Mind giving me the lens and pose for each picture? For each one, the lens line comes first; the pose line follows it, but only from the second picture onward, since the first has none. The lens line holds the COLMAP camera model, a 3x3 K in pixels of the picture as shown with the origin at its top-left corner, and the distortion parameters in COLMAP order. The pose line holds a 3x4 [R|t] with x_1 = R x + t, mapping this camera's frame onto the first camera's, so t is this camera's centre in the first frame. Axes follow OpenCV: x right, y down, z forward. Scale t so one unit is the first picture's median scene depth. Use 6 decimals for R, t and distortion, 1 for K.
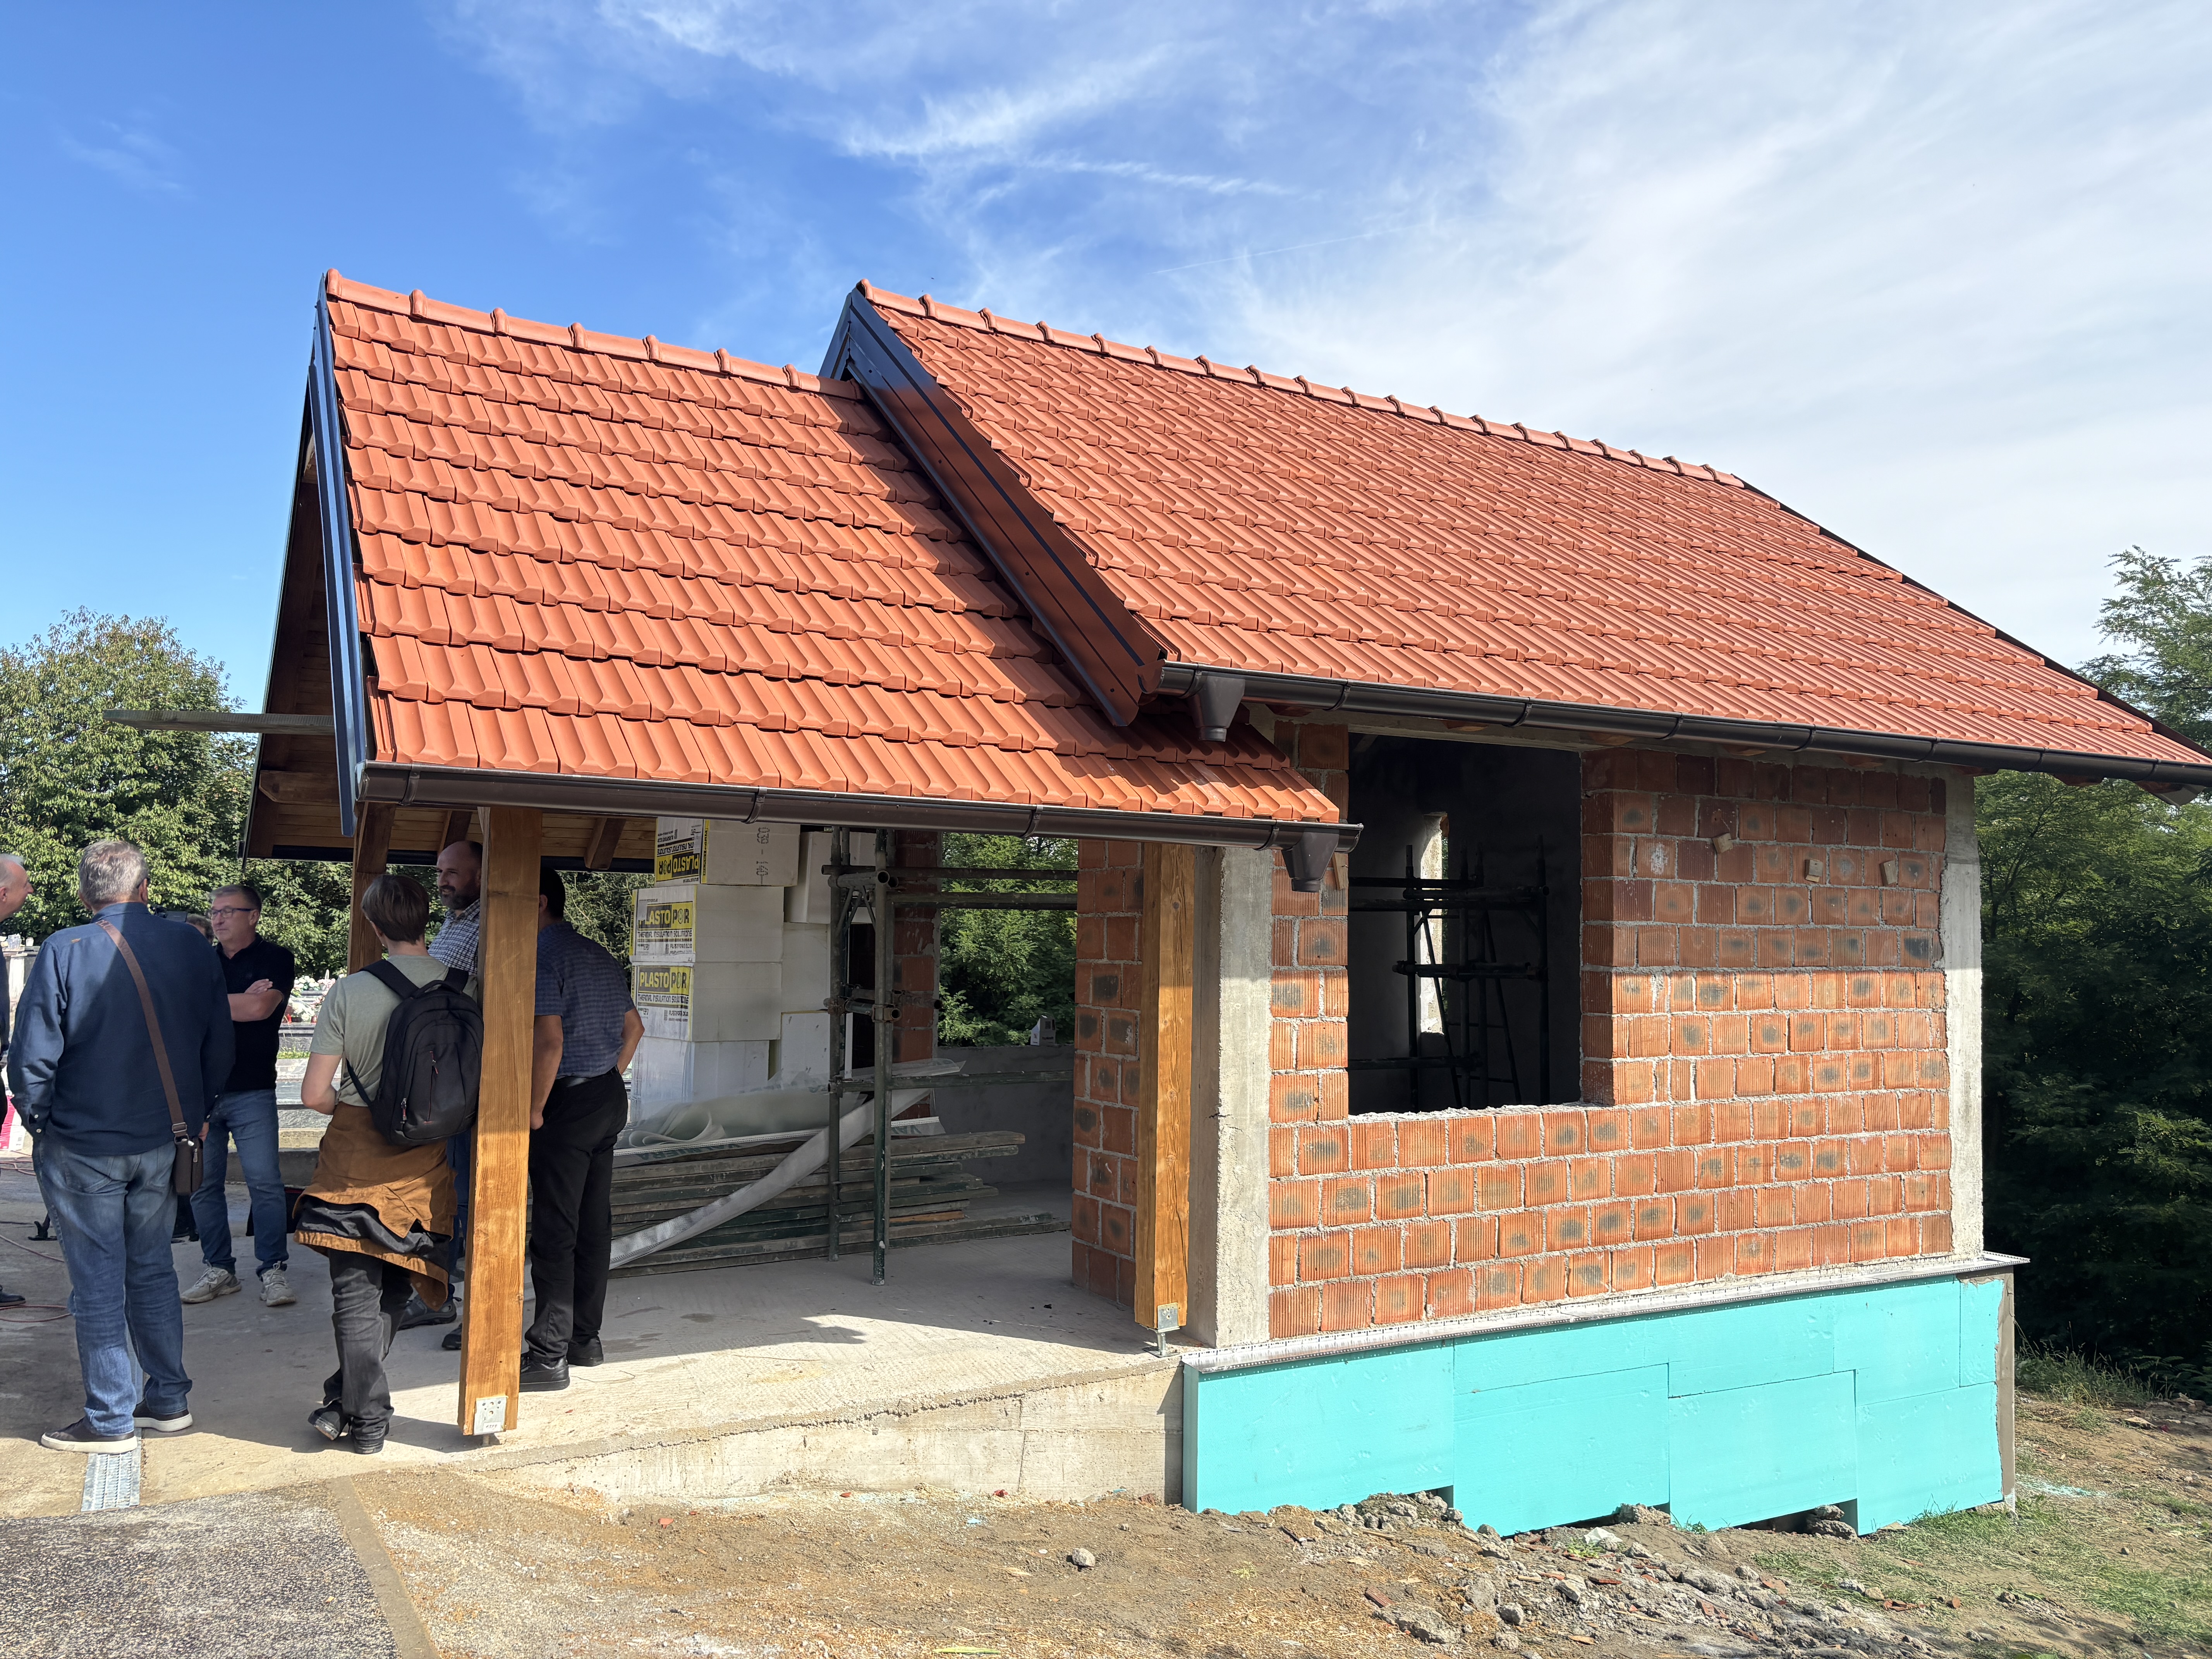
lens RADIAL K [[1699.8, 0, 1119.0], [0, 1699.8, 783.7], [0, 0, 1]] dist [0.051765, -0.050934]
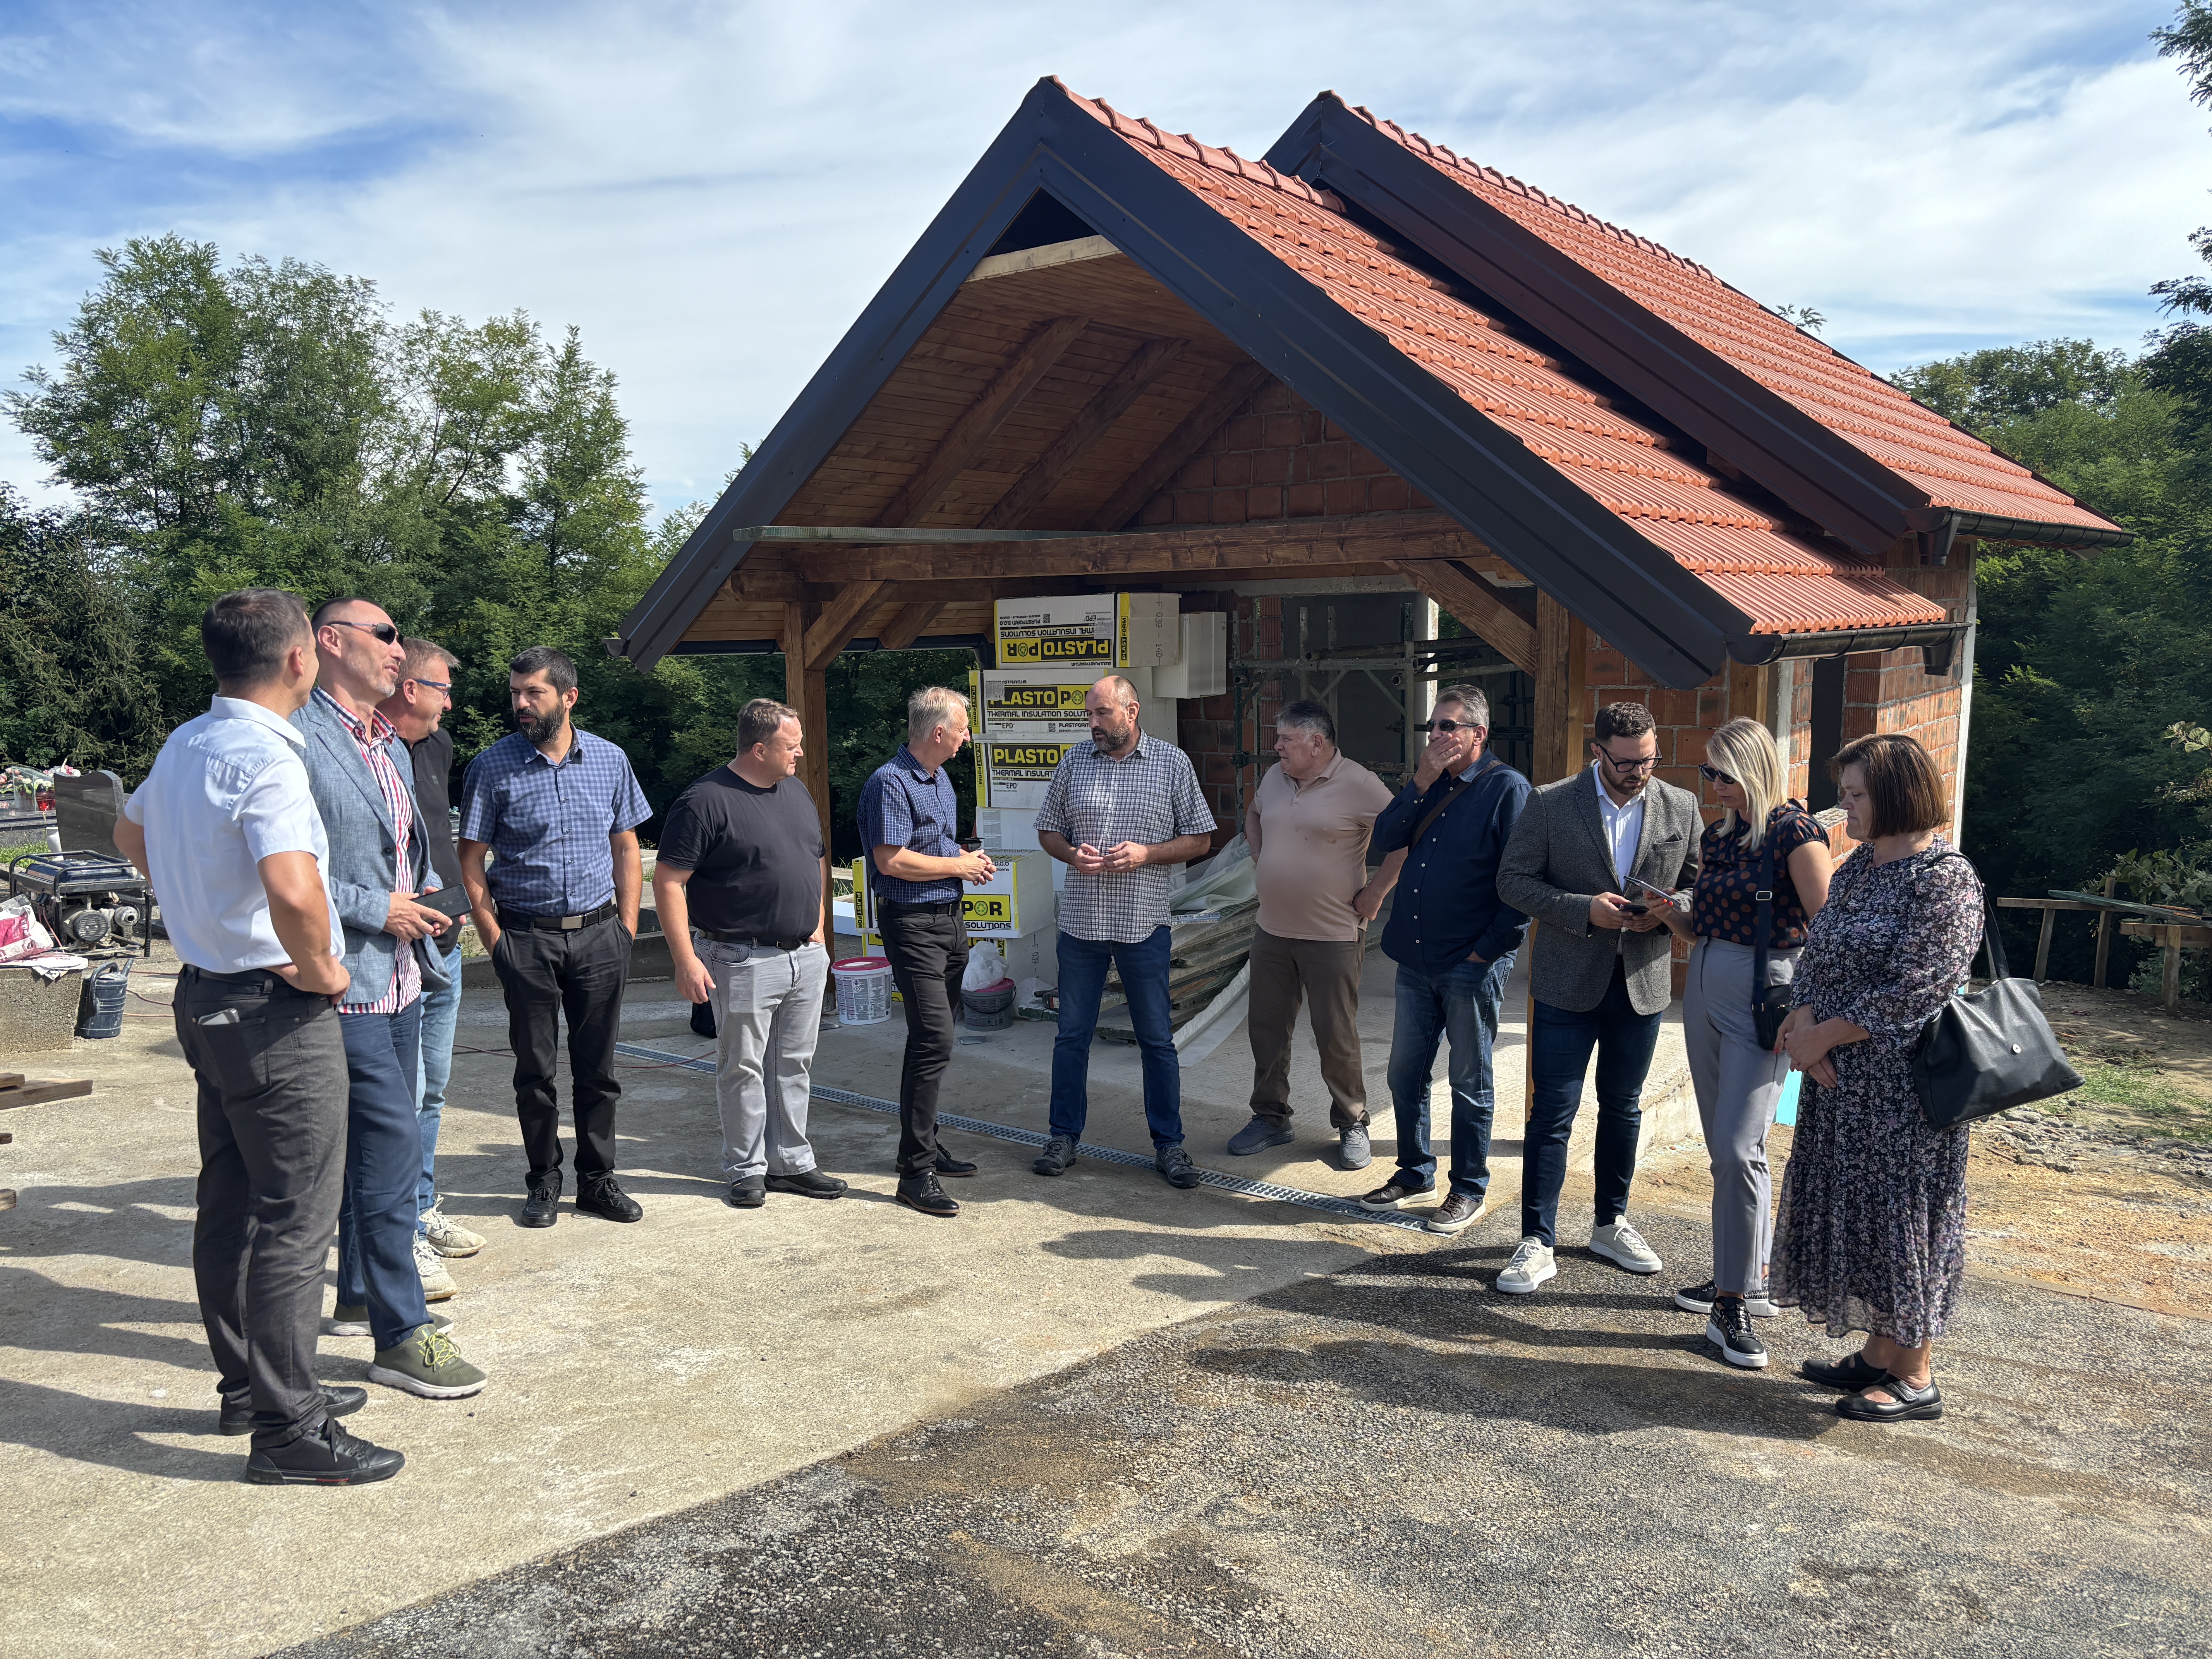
lens RADIAL K [[1699.0, 0, 1103.9], [0, 1699.0, 852.6], [0, 0, 1]] dist [0.087503, -0.126042]
pose [[0.910891, -0.088957, 0.402943, -0.813174], [-0.003918, 0.974578, 0.224013, -0.078655], [-0.412627, -0.205630, 0.887386, 0.035145]]
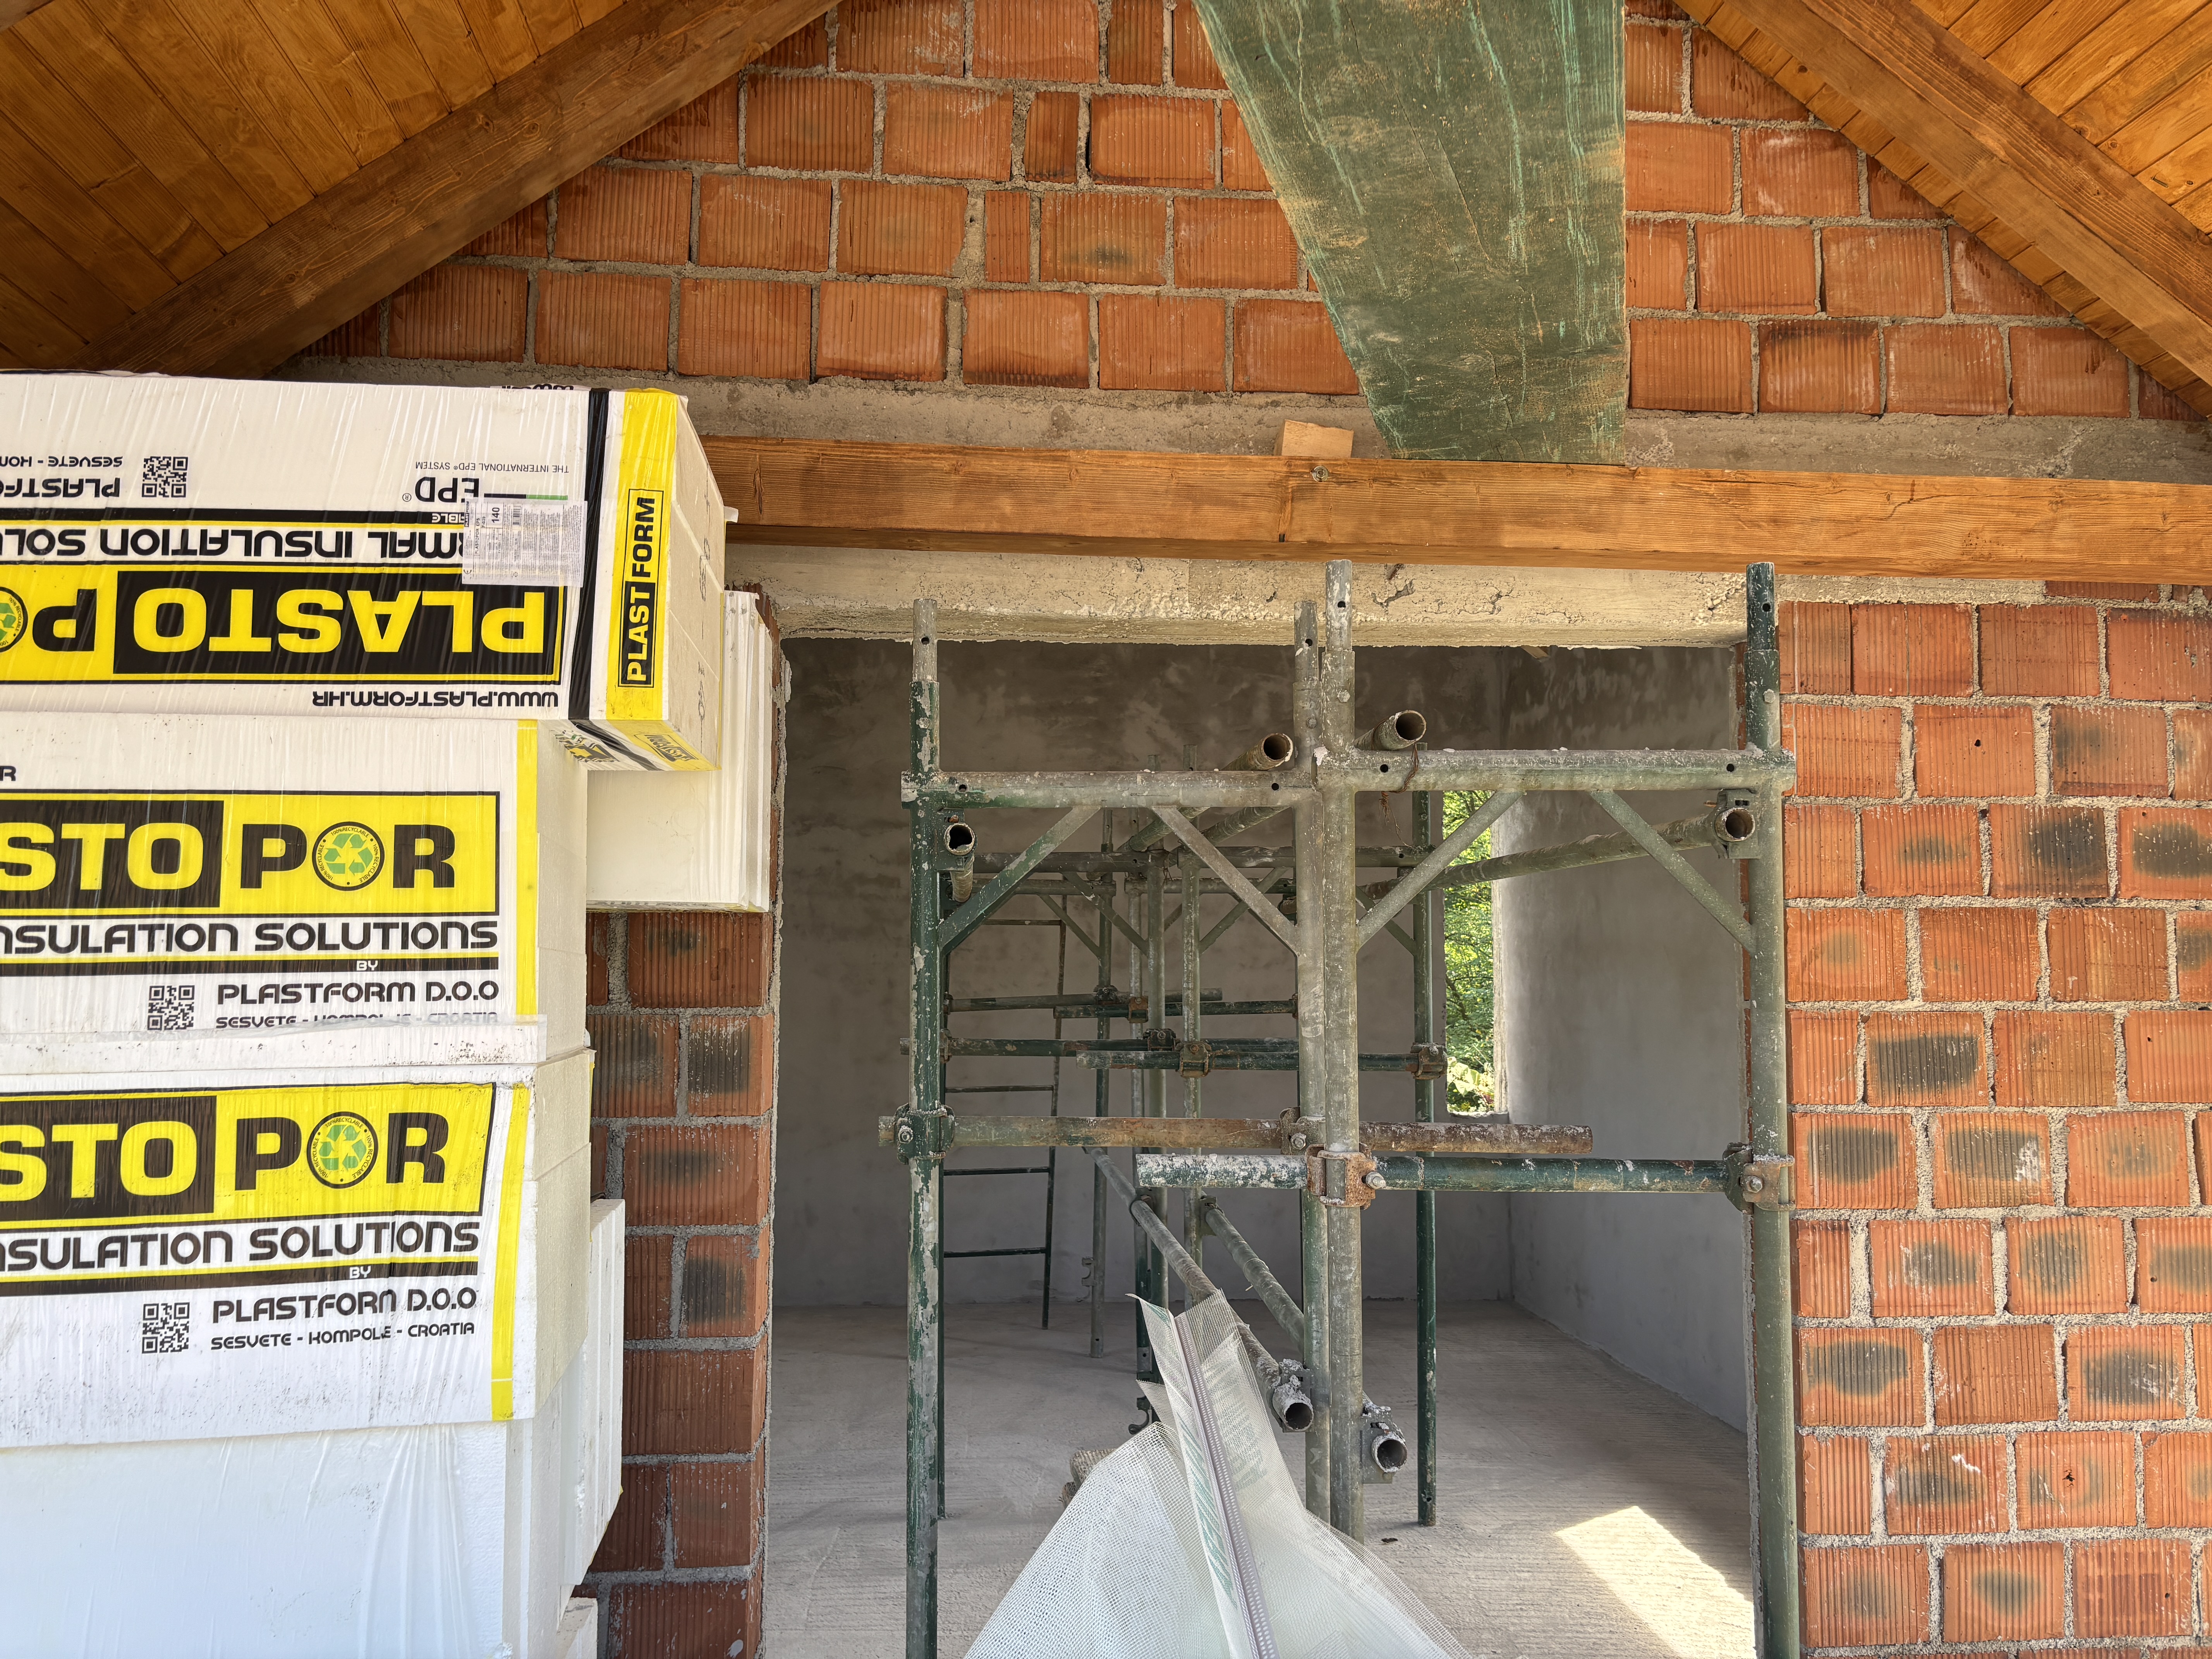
lens RADIAL K [[1727.5, 0, 1100.3], [0, 1727.5, 829.1], [0, 0, 1]] dist [0.054698, -0.048179]
pose [[0.383630, 0.063660, 0.921290, -0.507808], [-0.082909, 0.995967, -0.034296, 0.088313], [-0.919758, -0.063226, 0.387360, 0.989622]]
